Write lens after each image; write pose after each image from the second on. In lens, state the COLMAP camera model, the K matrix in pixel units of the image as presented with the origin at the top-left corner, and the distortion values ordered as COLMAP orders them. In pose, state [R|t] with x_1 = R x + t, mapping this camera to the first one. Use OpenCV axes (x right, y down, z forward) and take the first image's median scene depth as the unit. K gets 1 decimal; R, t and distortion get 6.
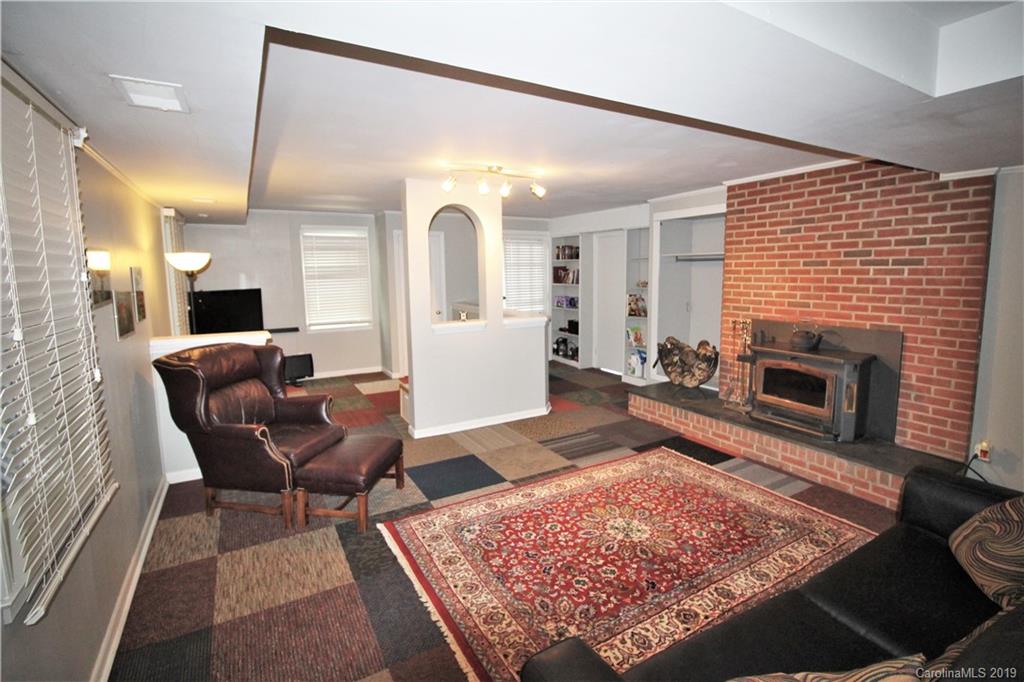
lens RADIAL K [[479.7, 0, 519.2], [0, 479.7, 327.7], [0, 0, 1]] dist [0.000098, -0.025563]
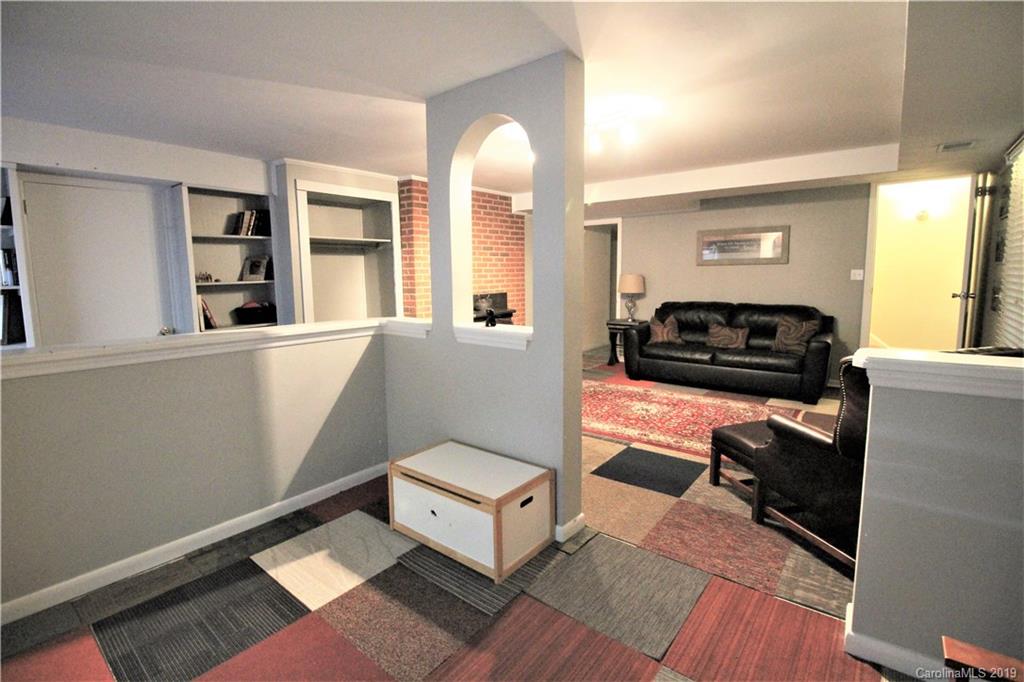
lens RADIAL K [[470.1, 0, 514.4], [0, 470.1, 327.3], [0, 0, 1]] dist [-0.027329, -0.000271]
pose [[-0.365842, -0.091892, 0.926129, -0.742546], [0.129682, 0.980372, 0.148502, -0.103471], [-0.921598, 0.174430, -0.346745, 1.337946]]
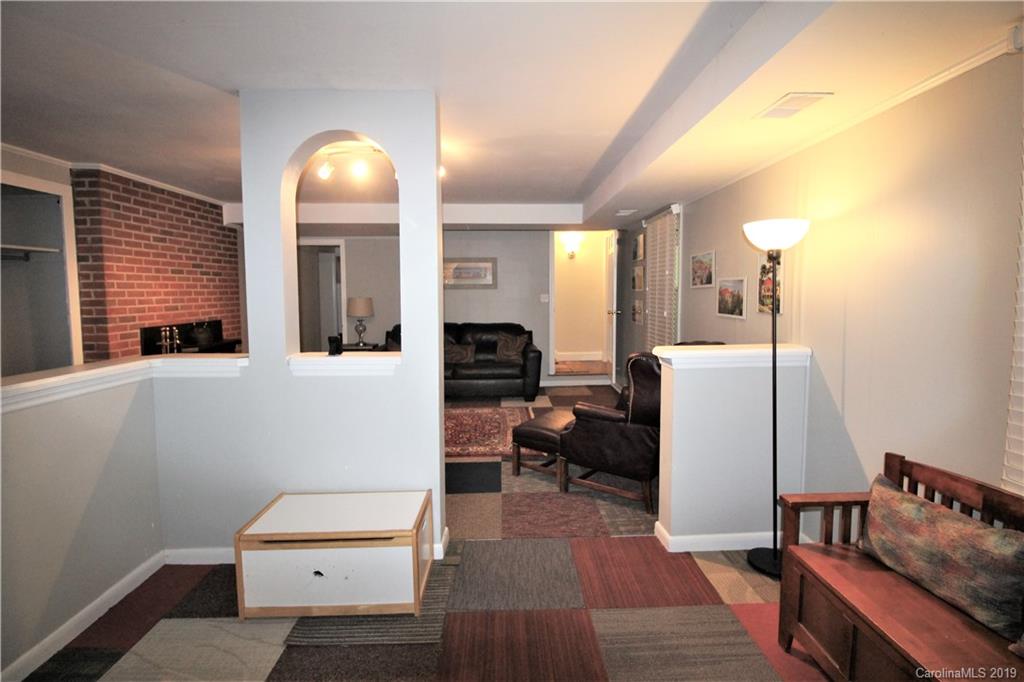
lens RADIAL K [[479.7, 0, 519.2], [0, 479.7, 327.7], [0, 0, 1]] dist [0.000098, -0.025563]
pose [[-0.883058, -0.019547, 0.468857, -0.621575], [0.070670, 0.982197, 0.174051, -0.135693], [-0.463912, 0.186832, -0.865956, 1.551905]]
